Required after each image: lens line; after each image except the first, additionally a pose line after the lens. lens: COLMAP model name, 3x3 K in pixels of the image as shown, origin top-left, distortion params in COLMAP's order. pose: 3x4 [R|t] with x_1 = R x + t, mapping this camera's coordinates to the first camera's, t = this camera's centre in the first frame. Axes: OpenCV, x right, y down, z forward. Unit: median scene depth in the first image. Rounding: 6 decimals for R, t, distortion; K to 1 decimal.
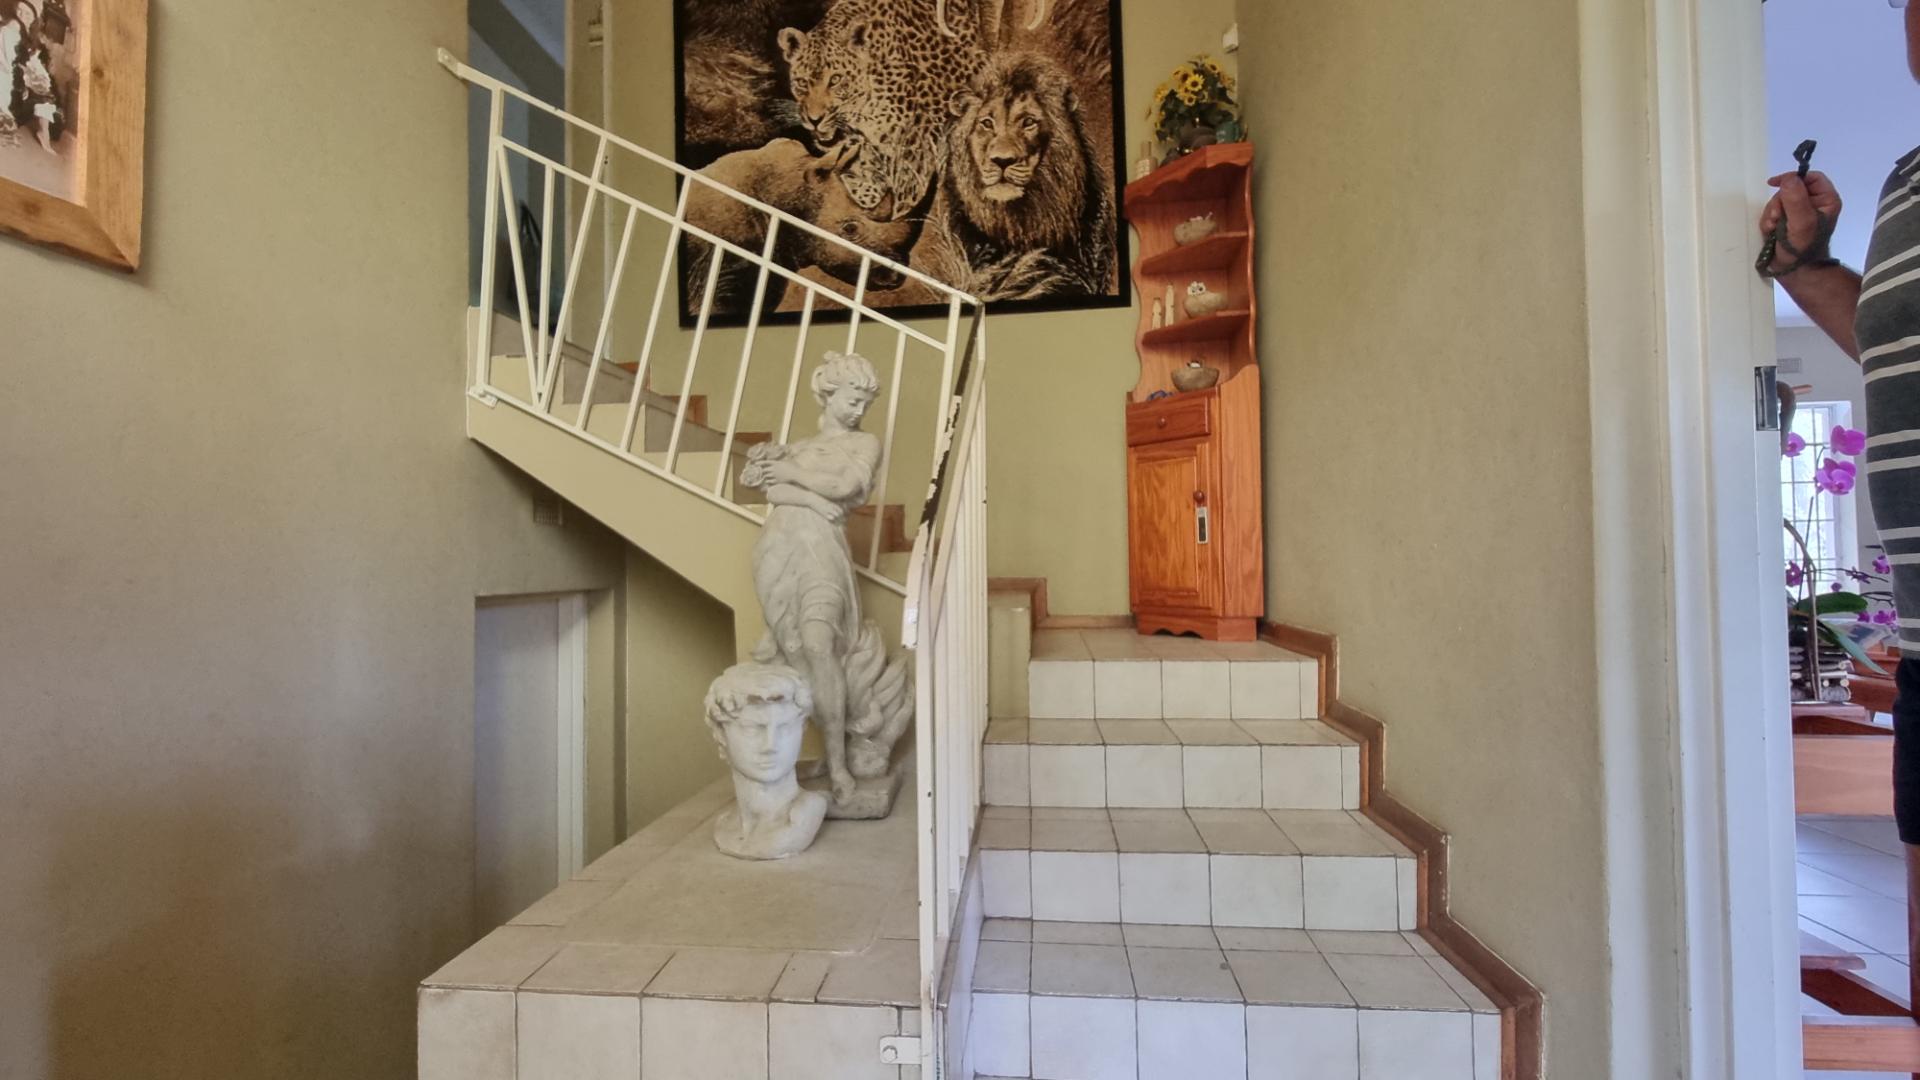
lens RADIAL K [[790.4, 0, 959.8], [0, 790.4, 540.7], [0, 0, 1]] dist [-0.002025, -0.000198]
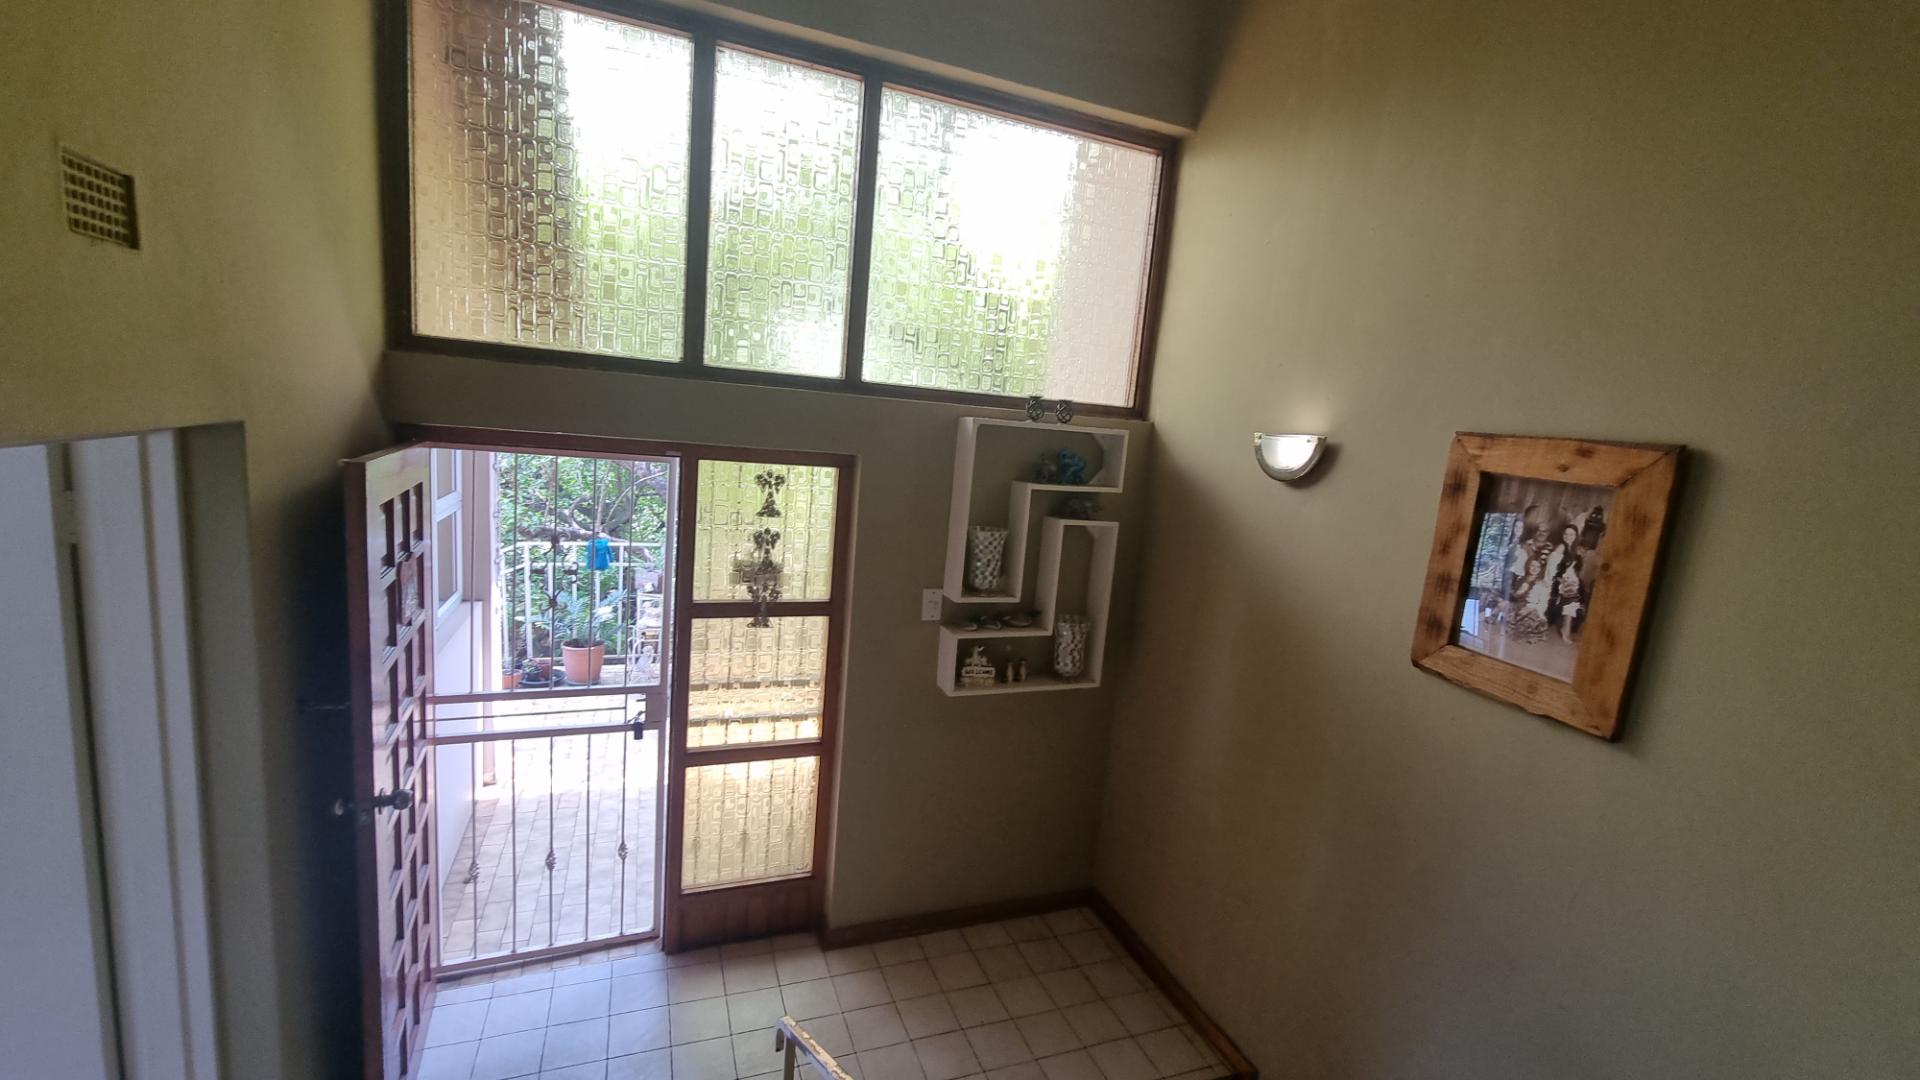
lens RADIAL K [[790.4, 0, 959.7], [0, 790.4, 541.1], [0, 0, 1]] dist [-0.002025, -0.000198]
pose [[-0.892236, 0.002650, -0.451561, 0.221802], [-0.067419, 0.987993, 0.139012, -0.760087], [0.446507, 0.154475, -0.881345, 1.644858]]
